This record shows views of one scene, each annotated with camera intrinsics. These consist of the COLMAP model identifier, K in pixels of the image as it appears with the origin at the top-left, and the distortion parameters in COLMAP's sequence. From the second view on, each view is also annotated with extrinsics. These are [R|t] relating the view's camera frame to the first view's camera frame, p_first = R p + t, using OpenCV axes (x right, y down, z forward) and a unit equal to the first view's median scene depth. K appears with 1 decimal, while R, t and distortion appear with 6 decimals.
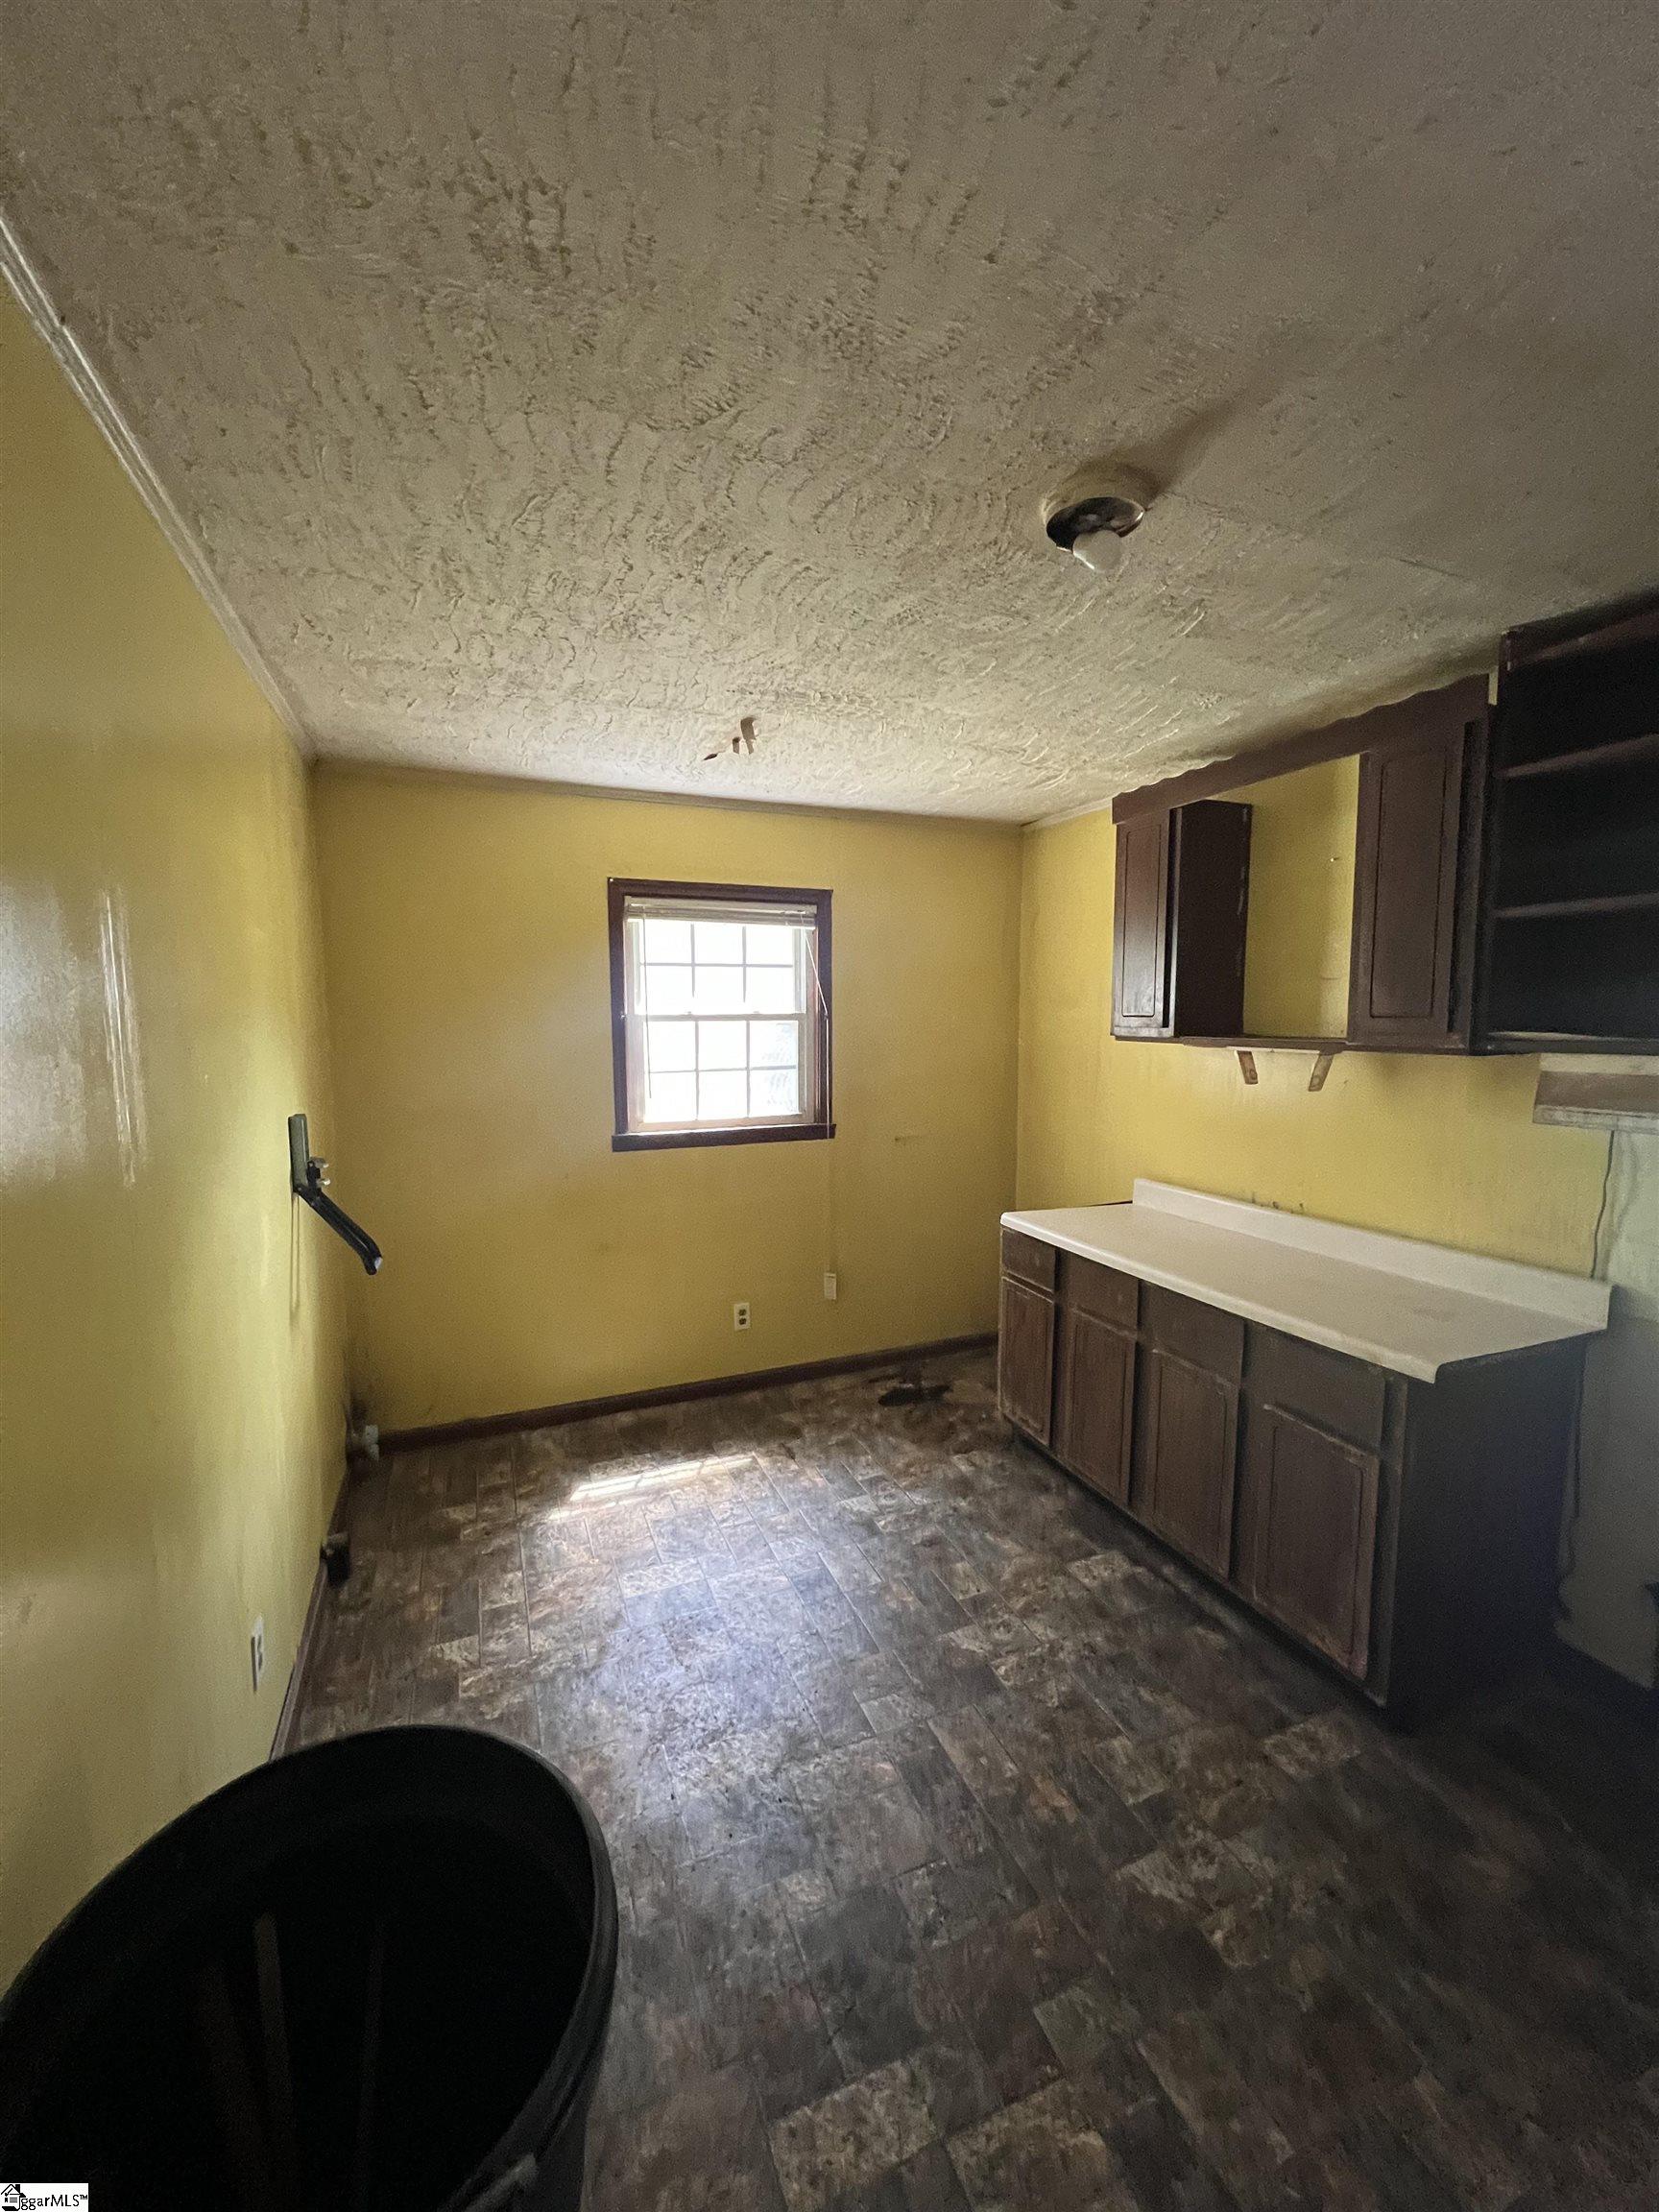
lens RADIAL K [[881.5, 0, 837.5], [0, 881.5, 1097.4], [0, 0, 1]] dist [-0.000724, -0.000129]
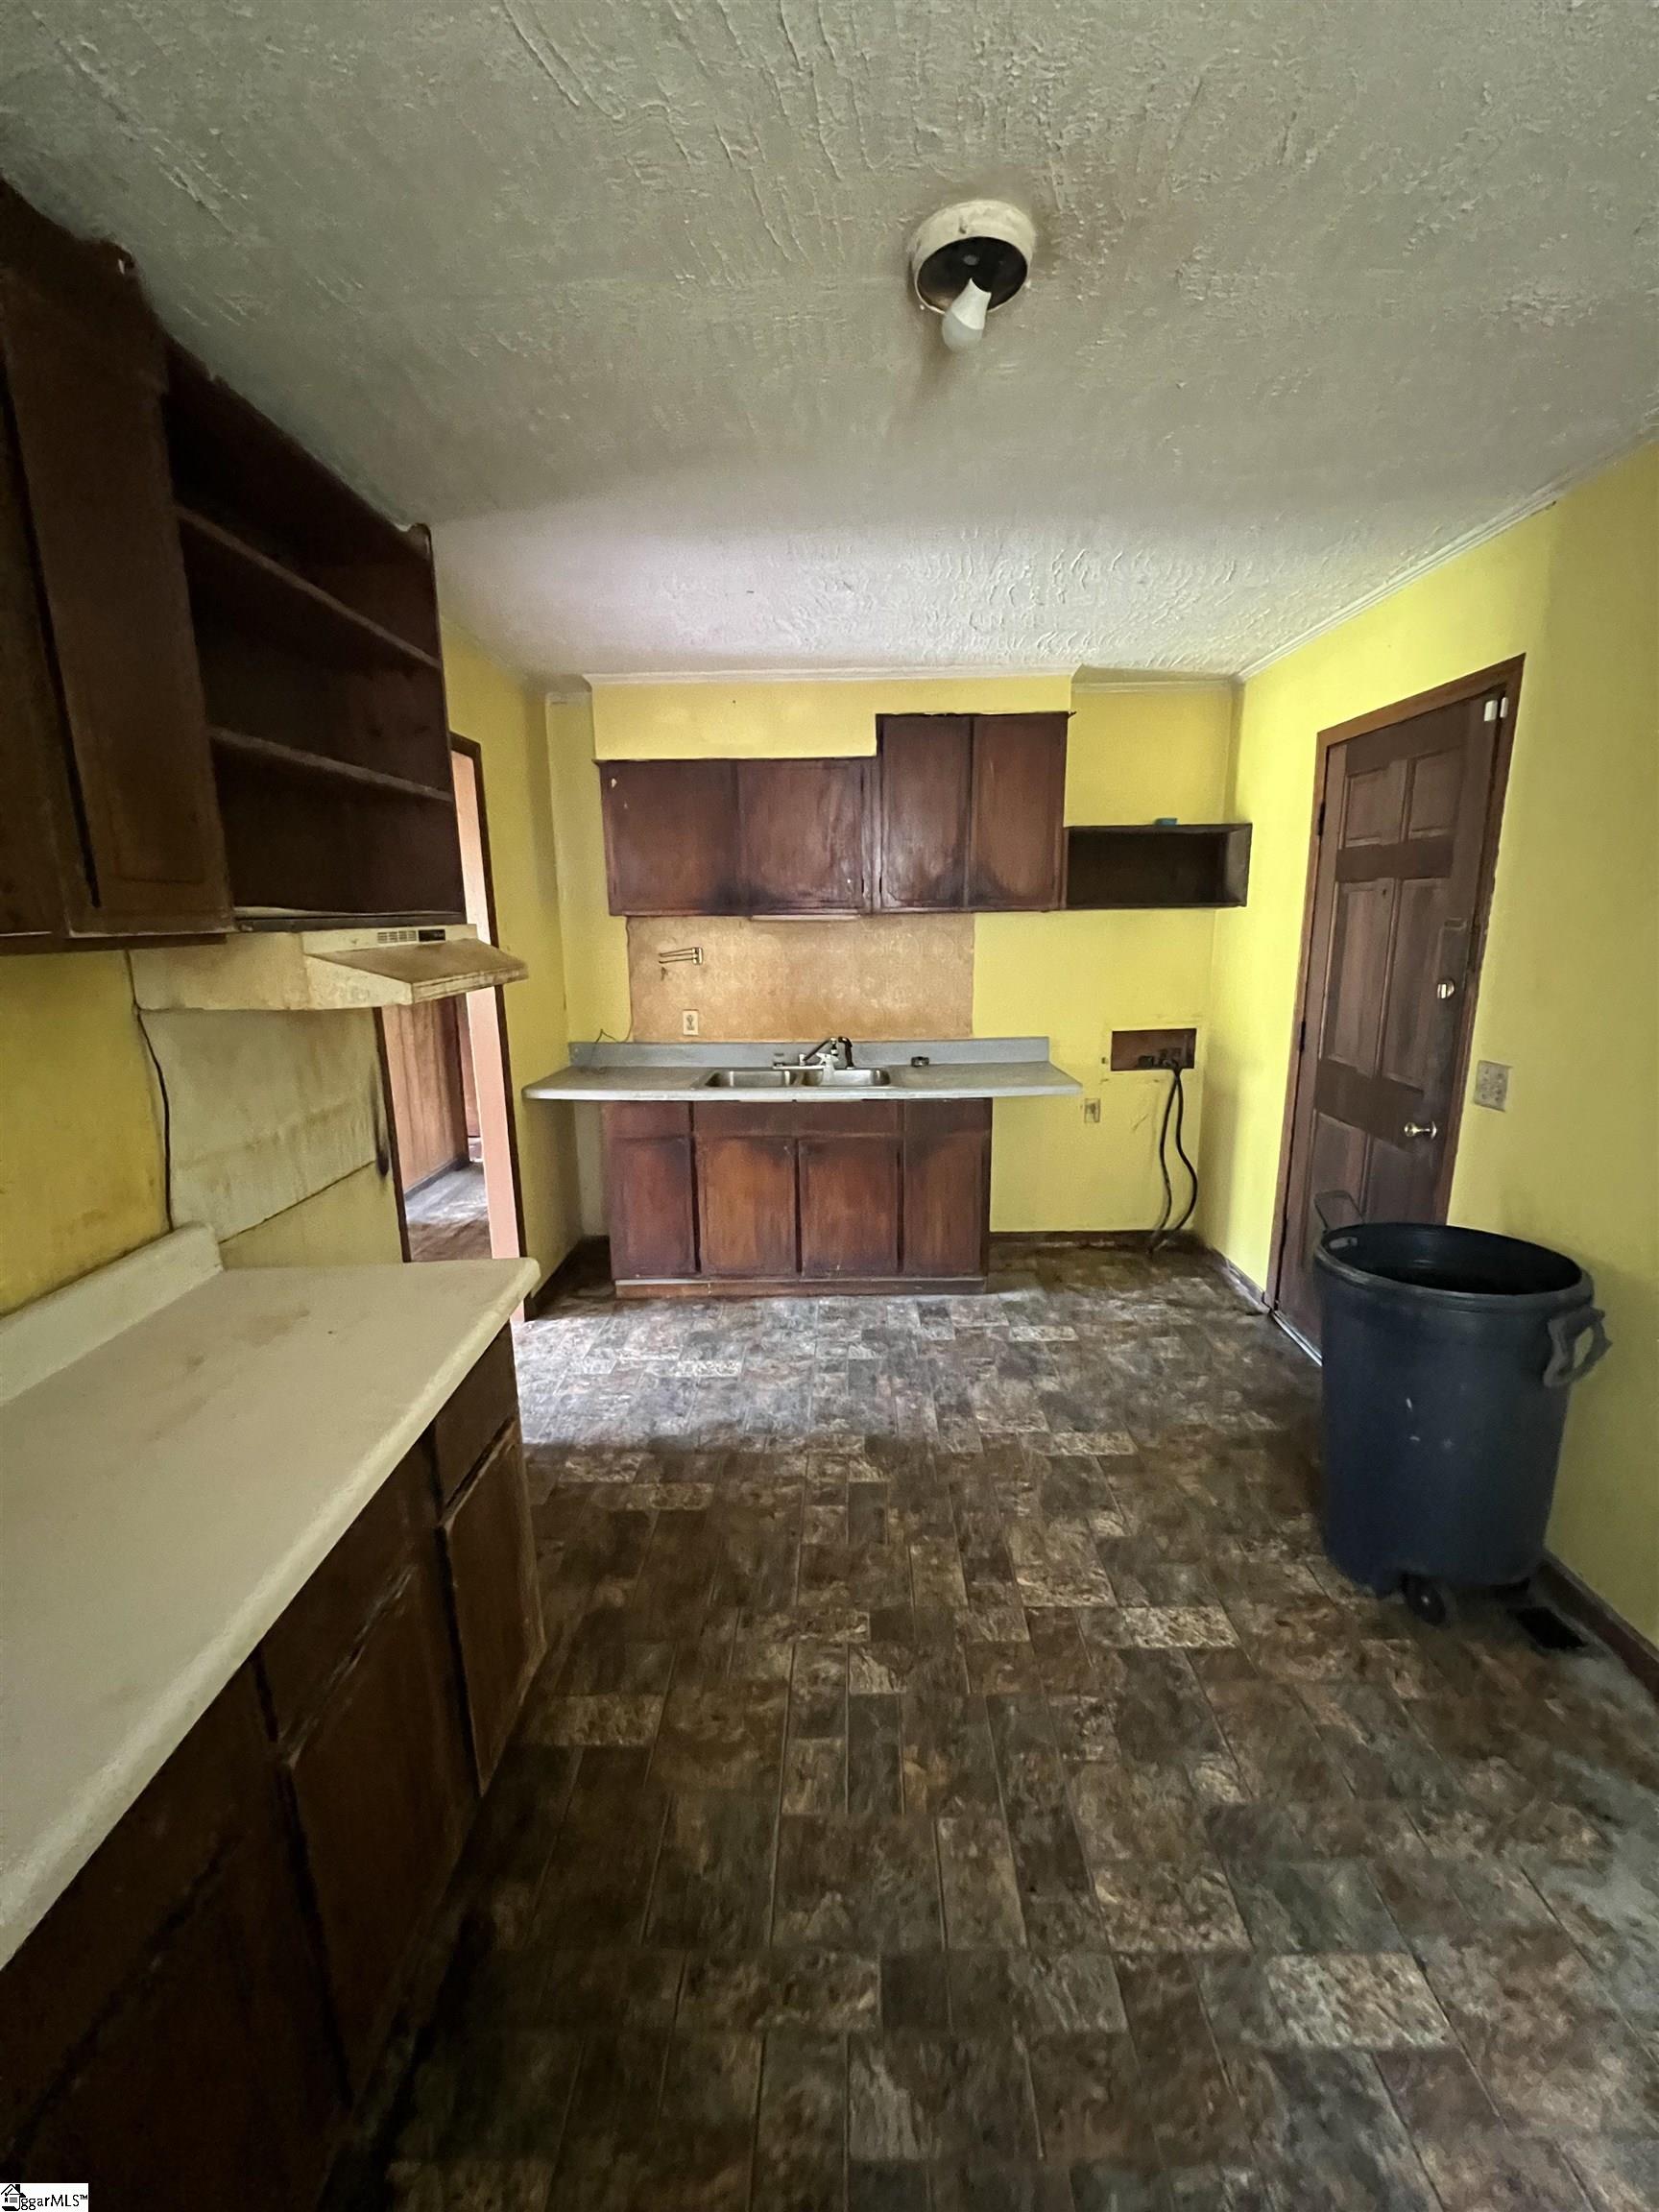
lens RADIAL K [[881.5, 0, 837.5], [0, 881.5, 1097.4], [0, 0, 1]] dist [-0.000724, -0.000129]
pose [[-0.918034, -0.068853, 0.390478, 0.019526], [0.048576, 0.957858, 0.283105, -0.115808], [-0.393516, 0.278868, -0.876001, 1.646313]]
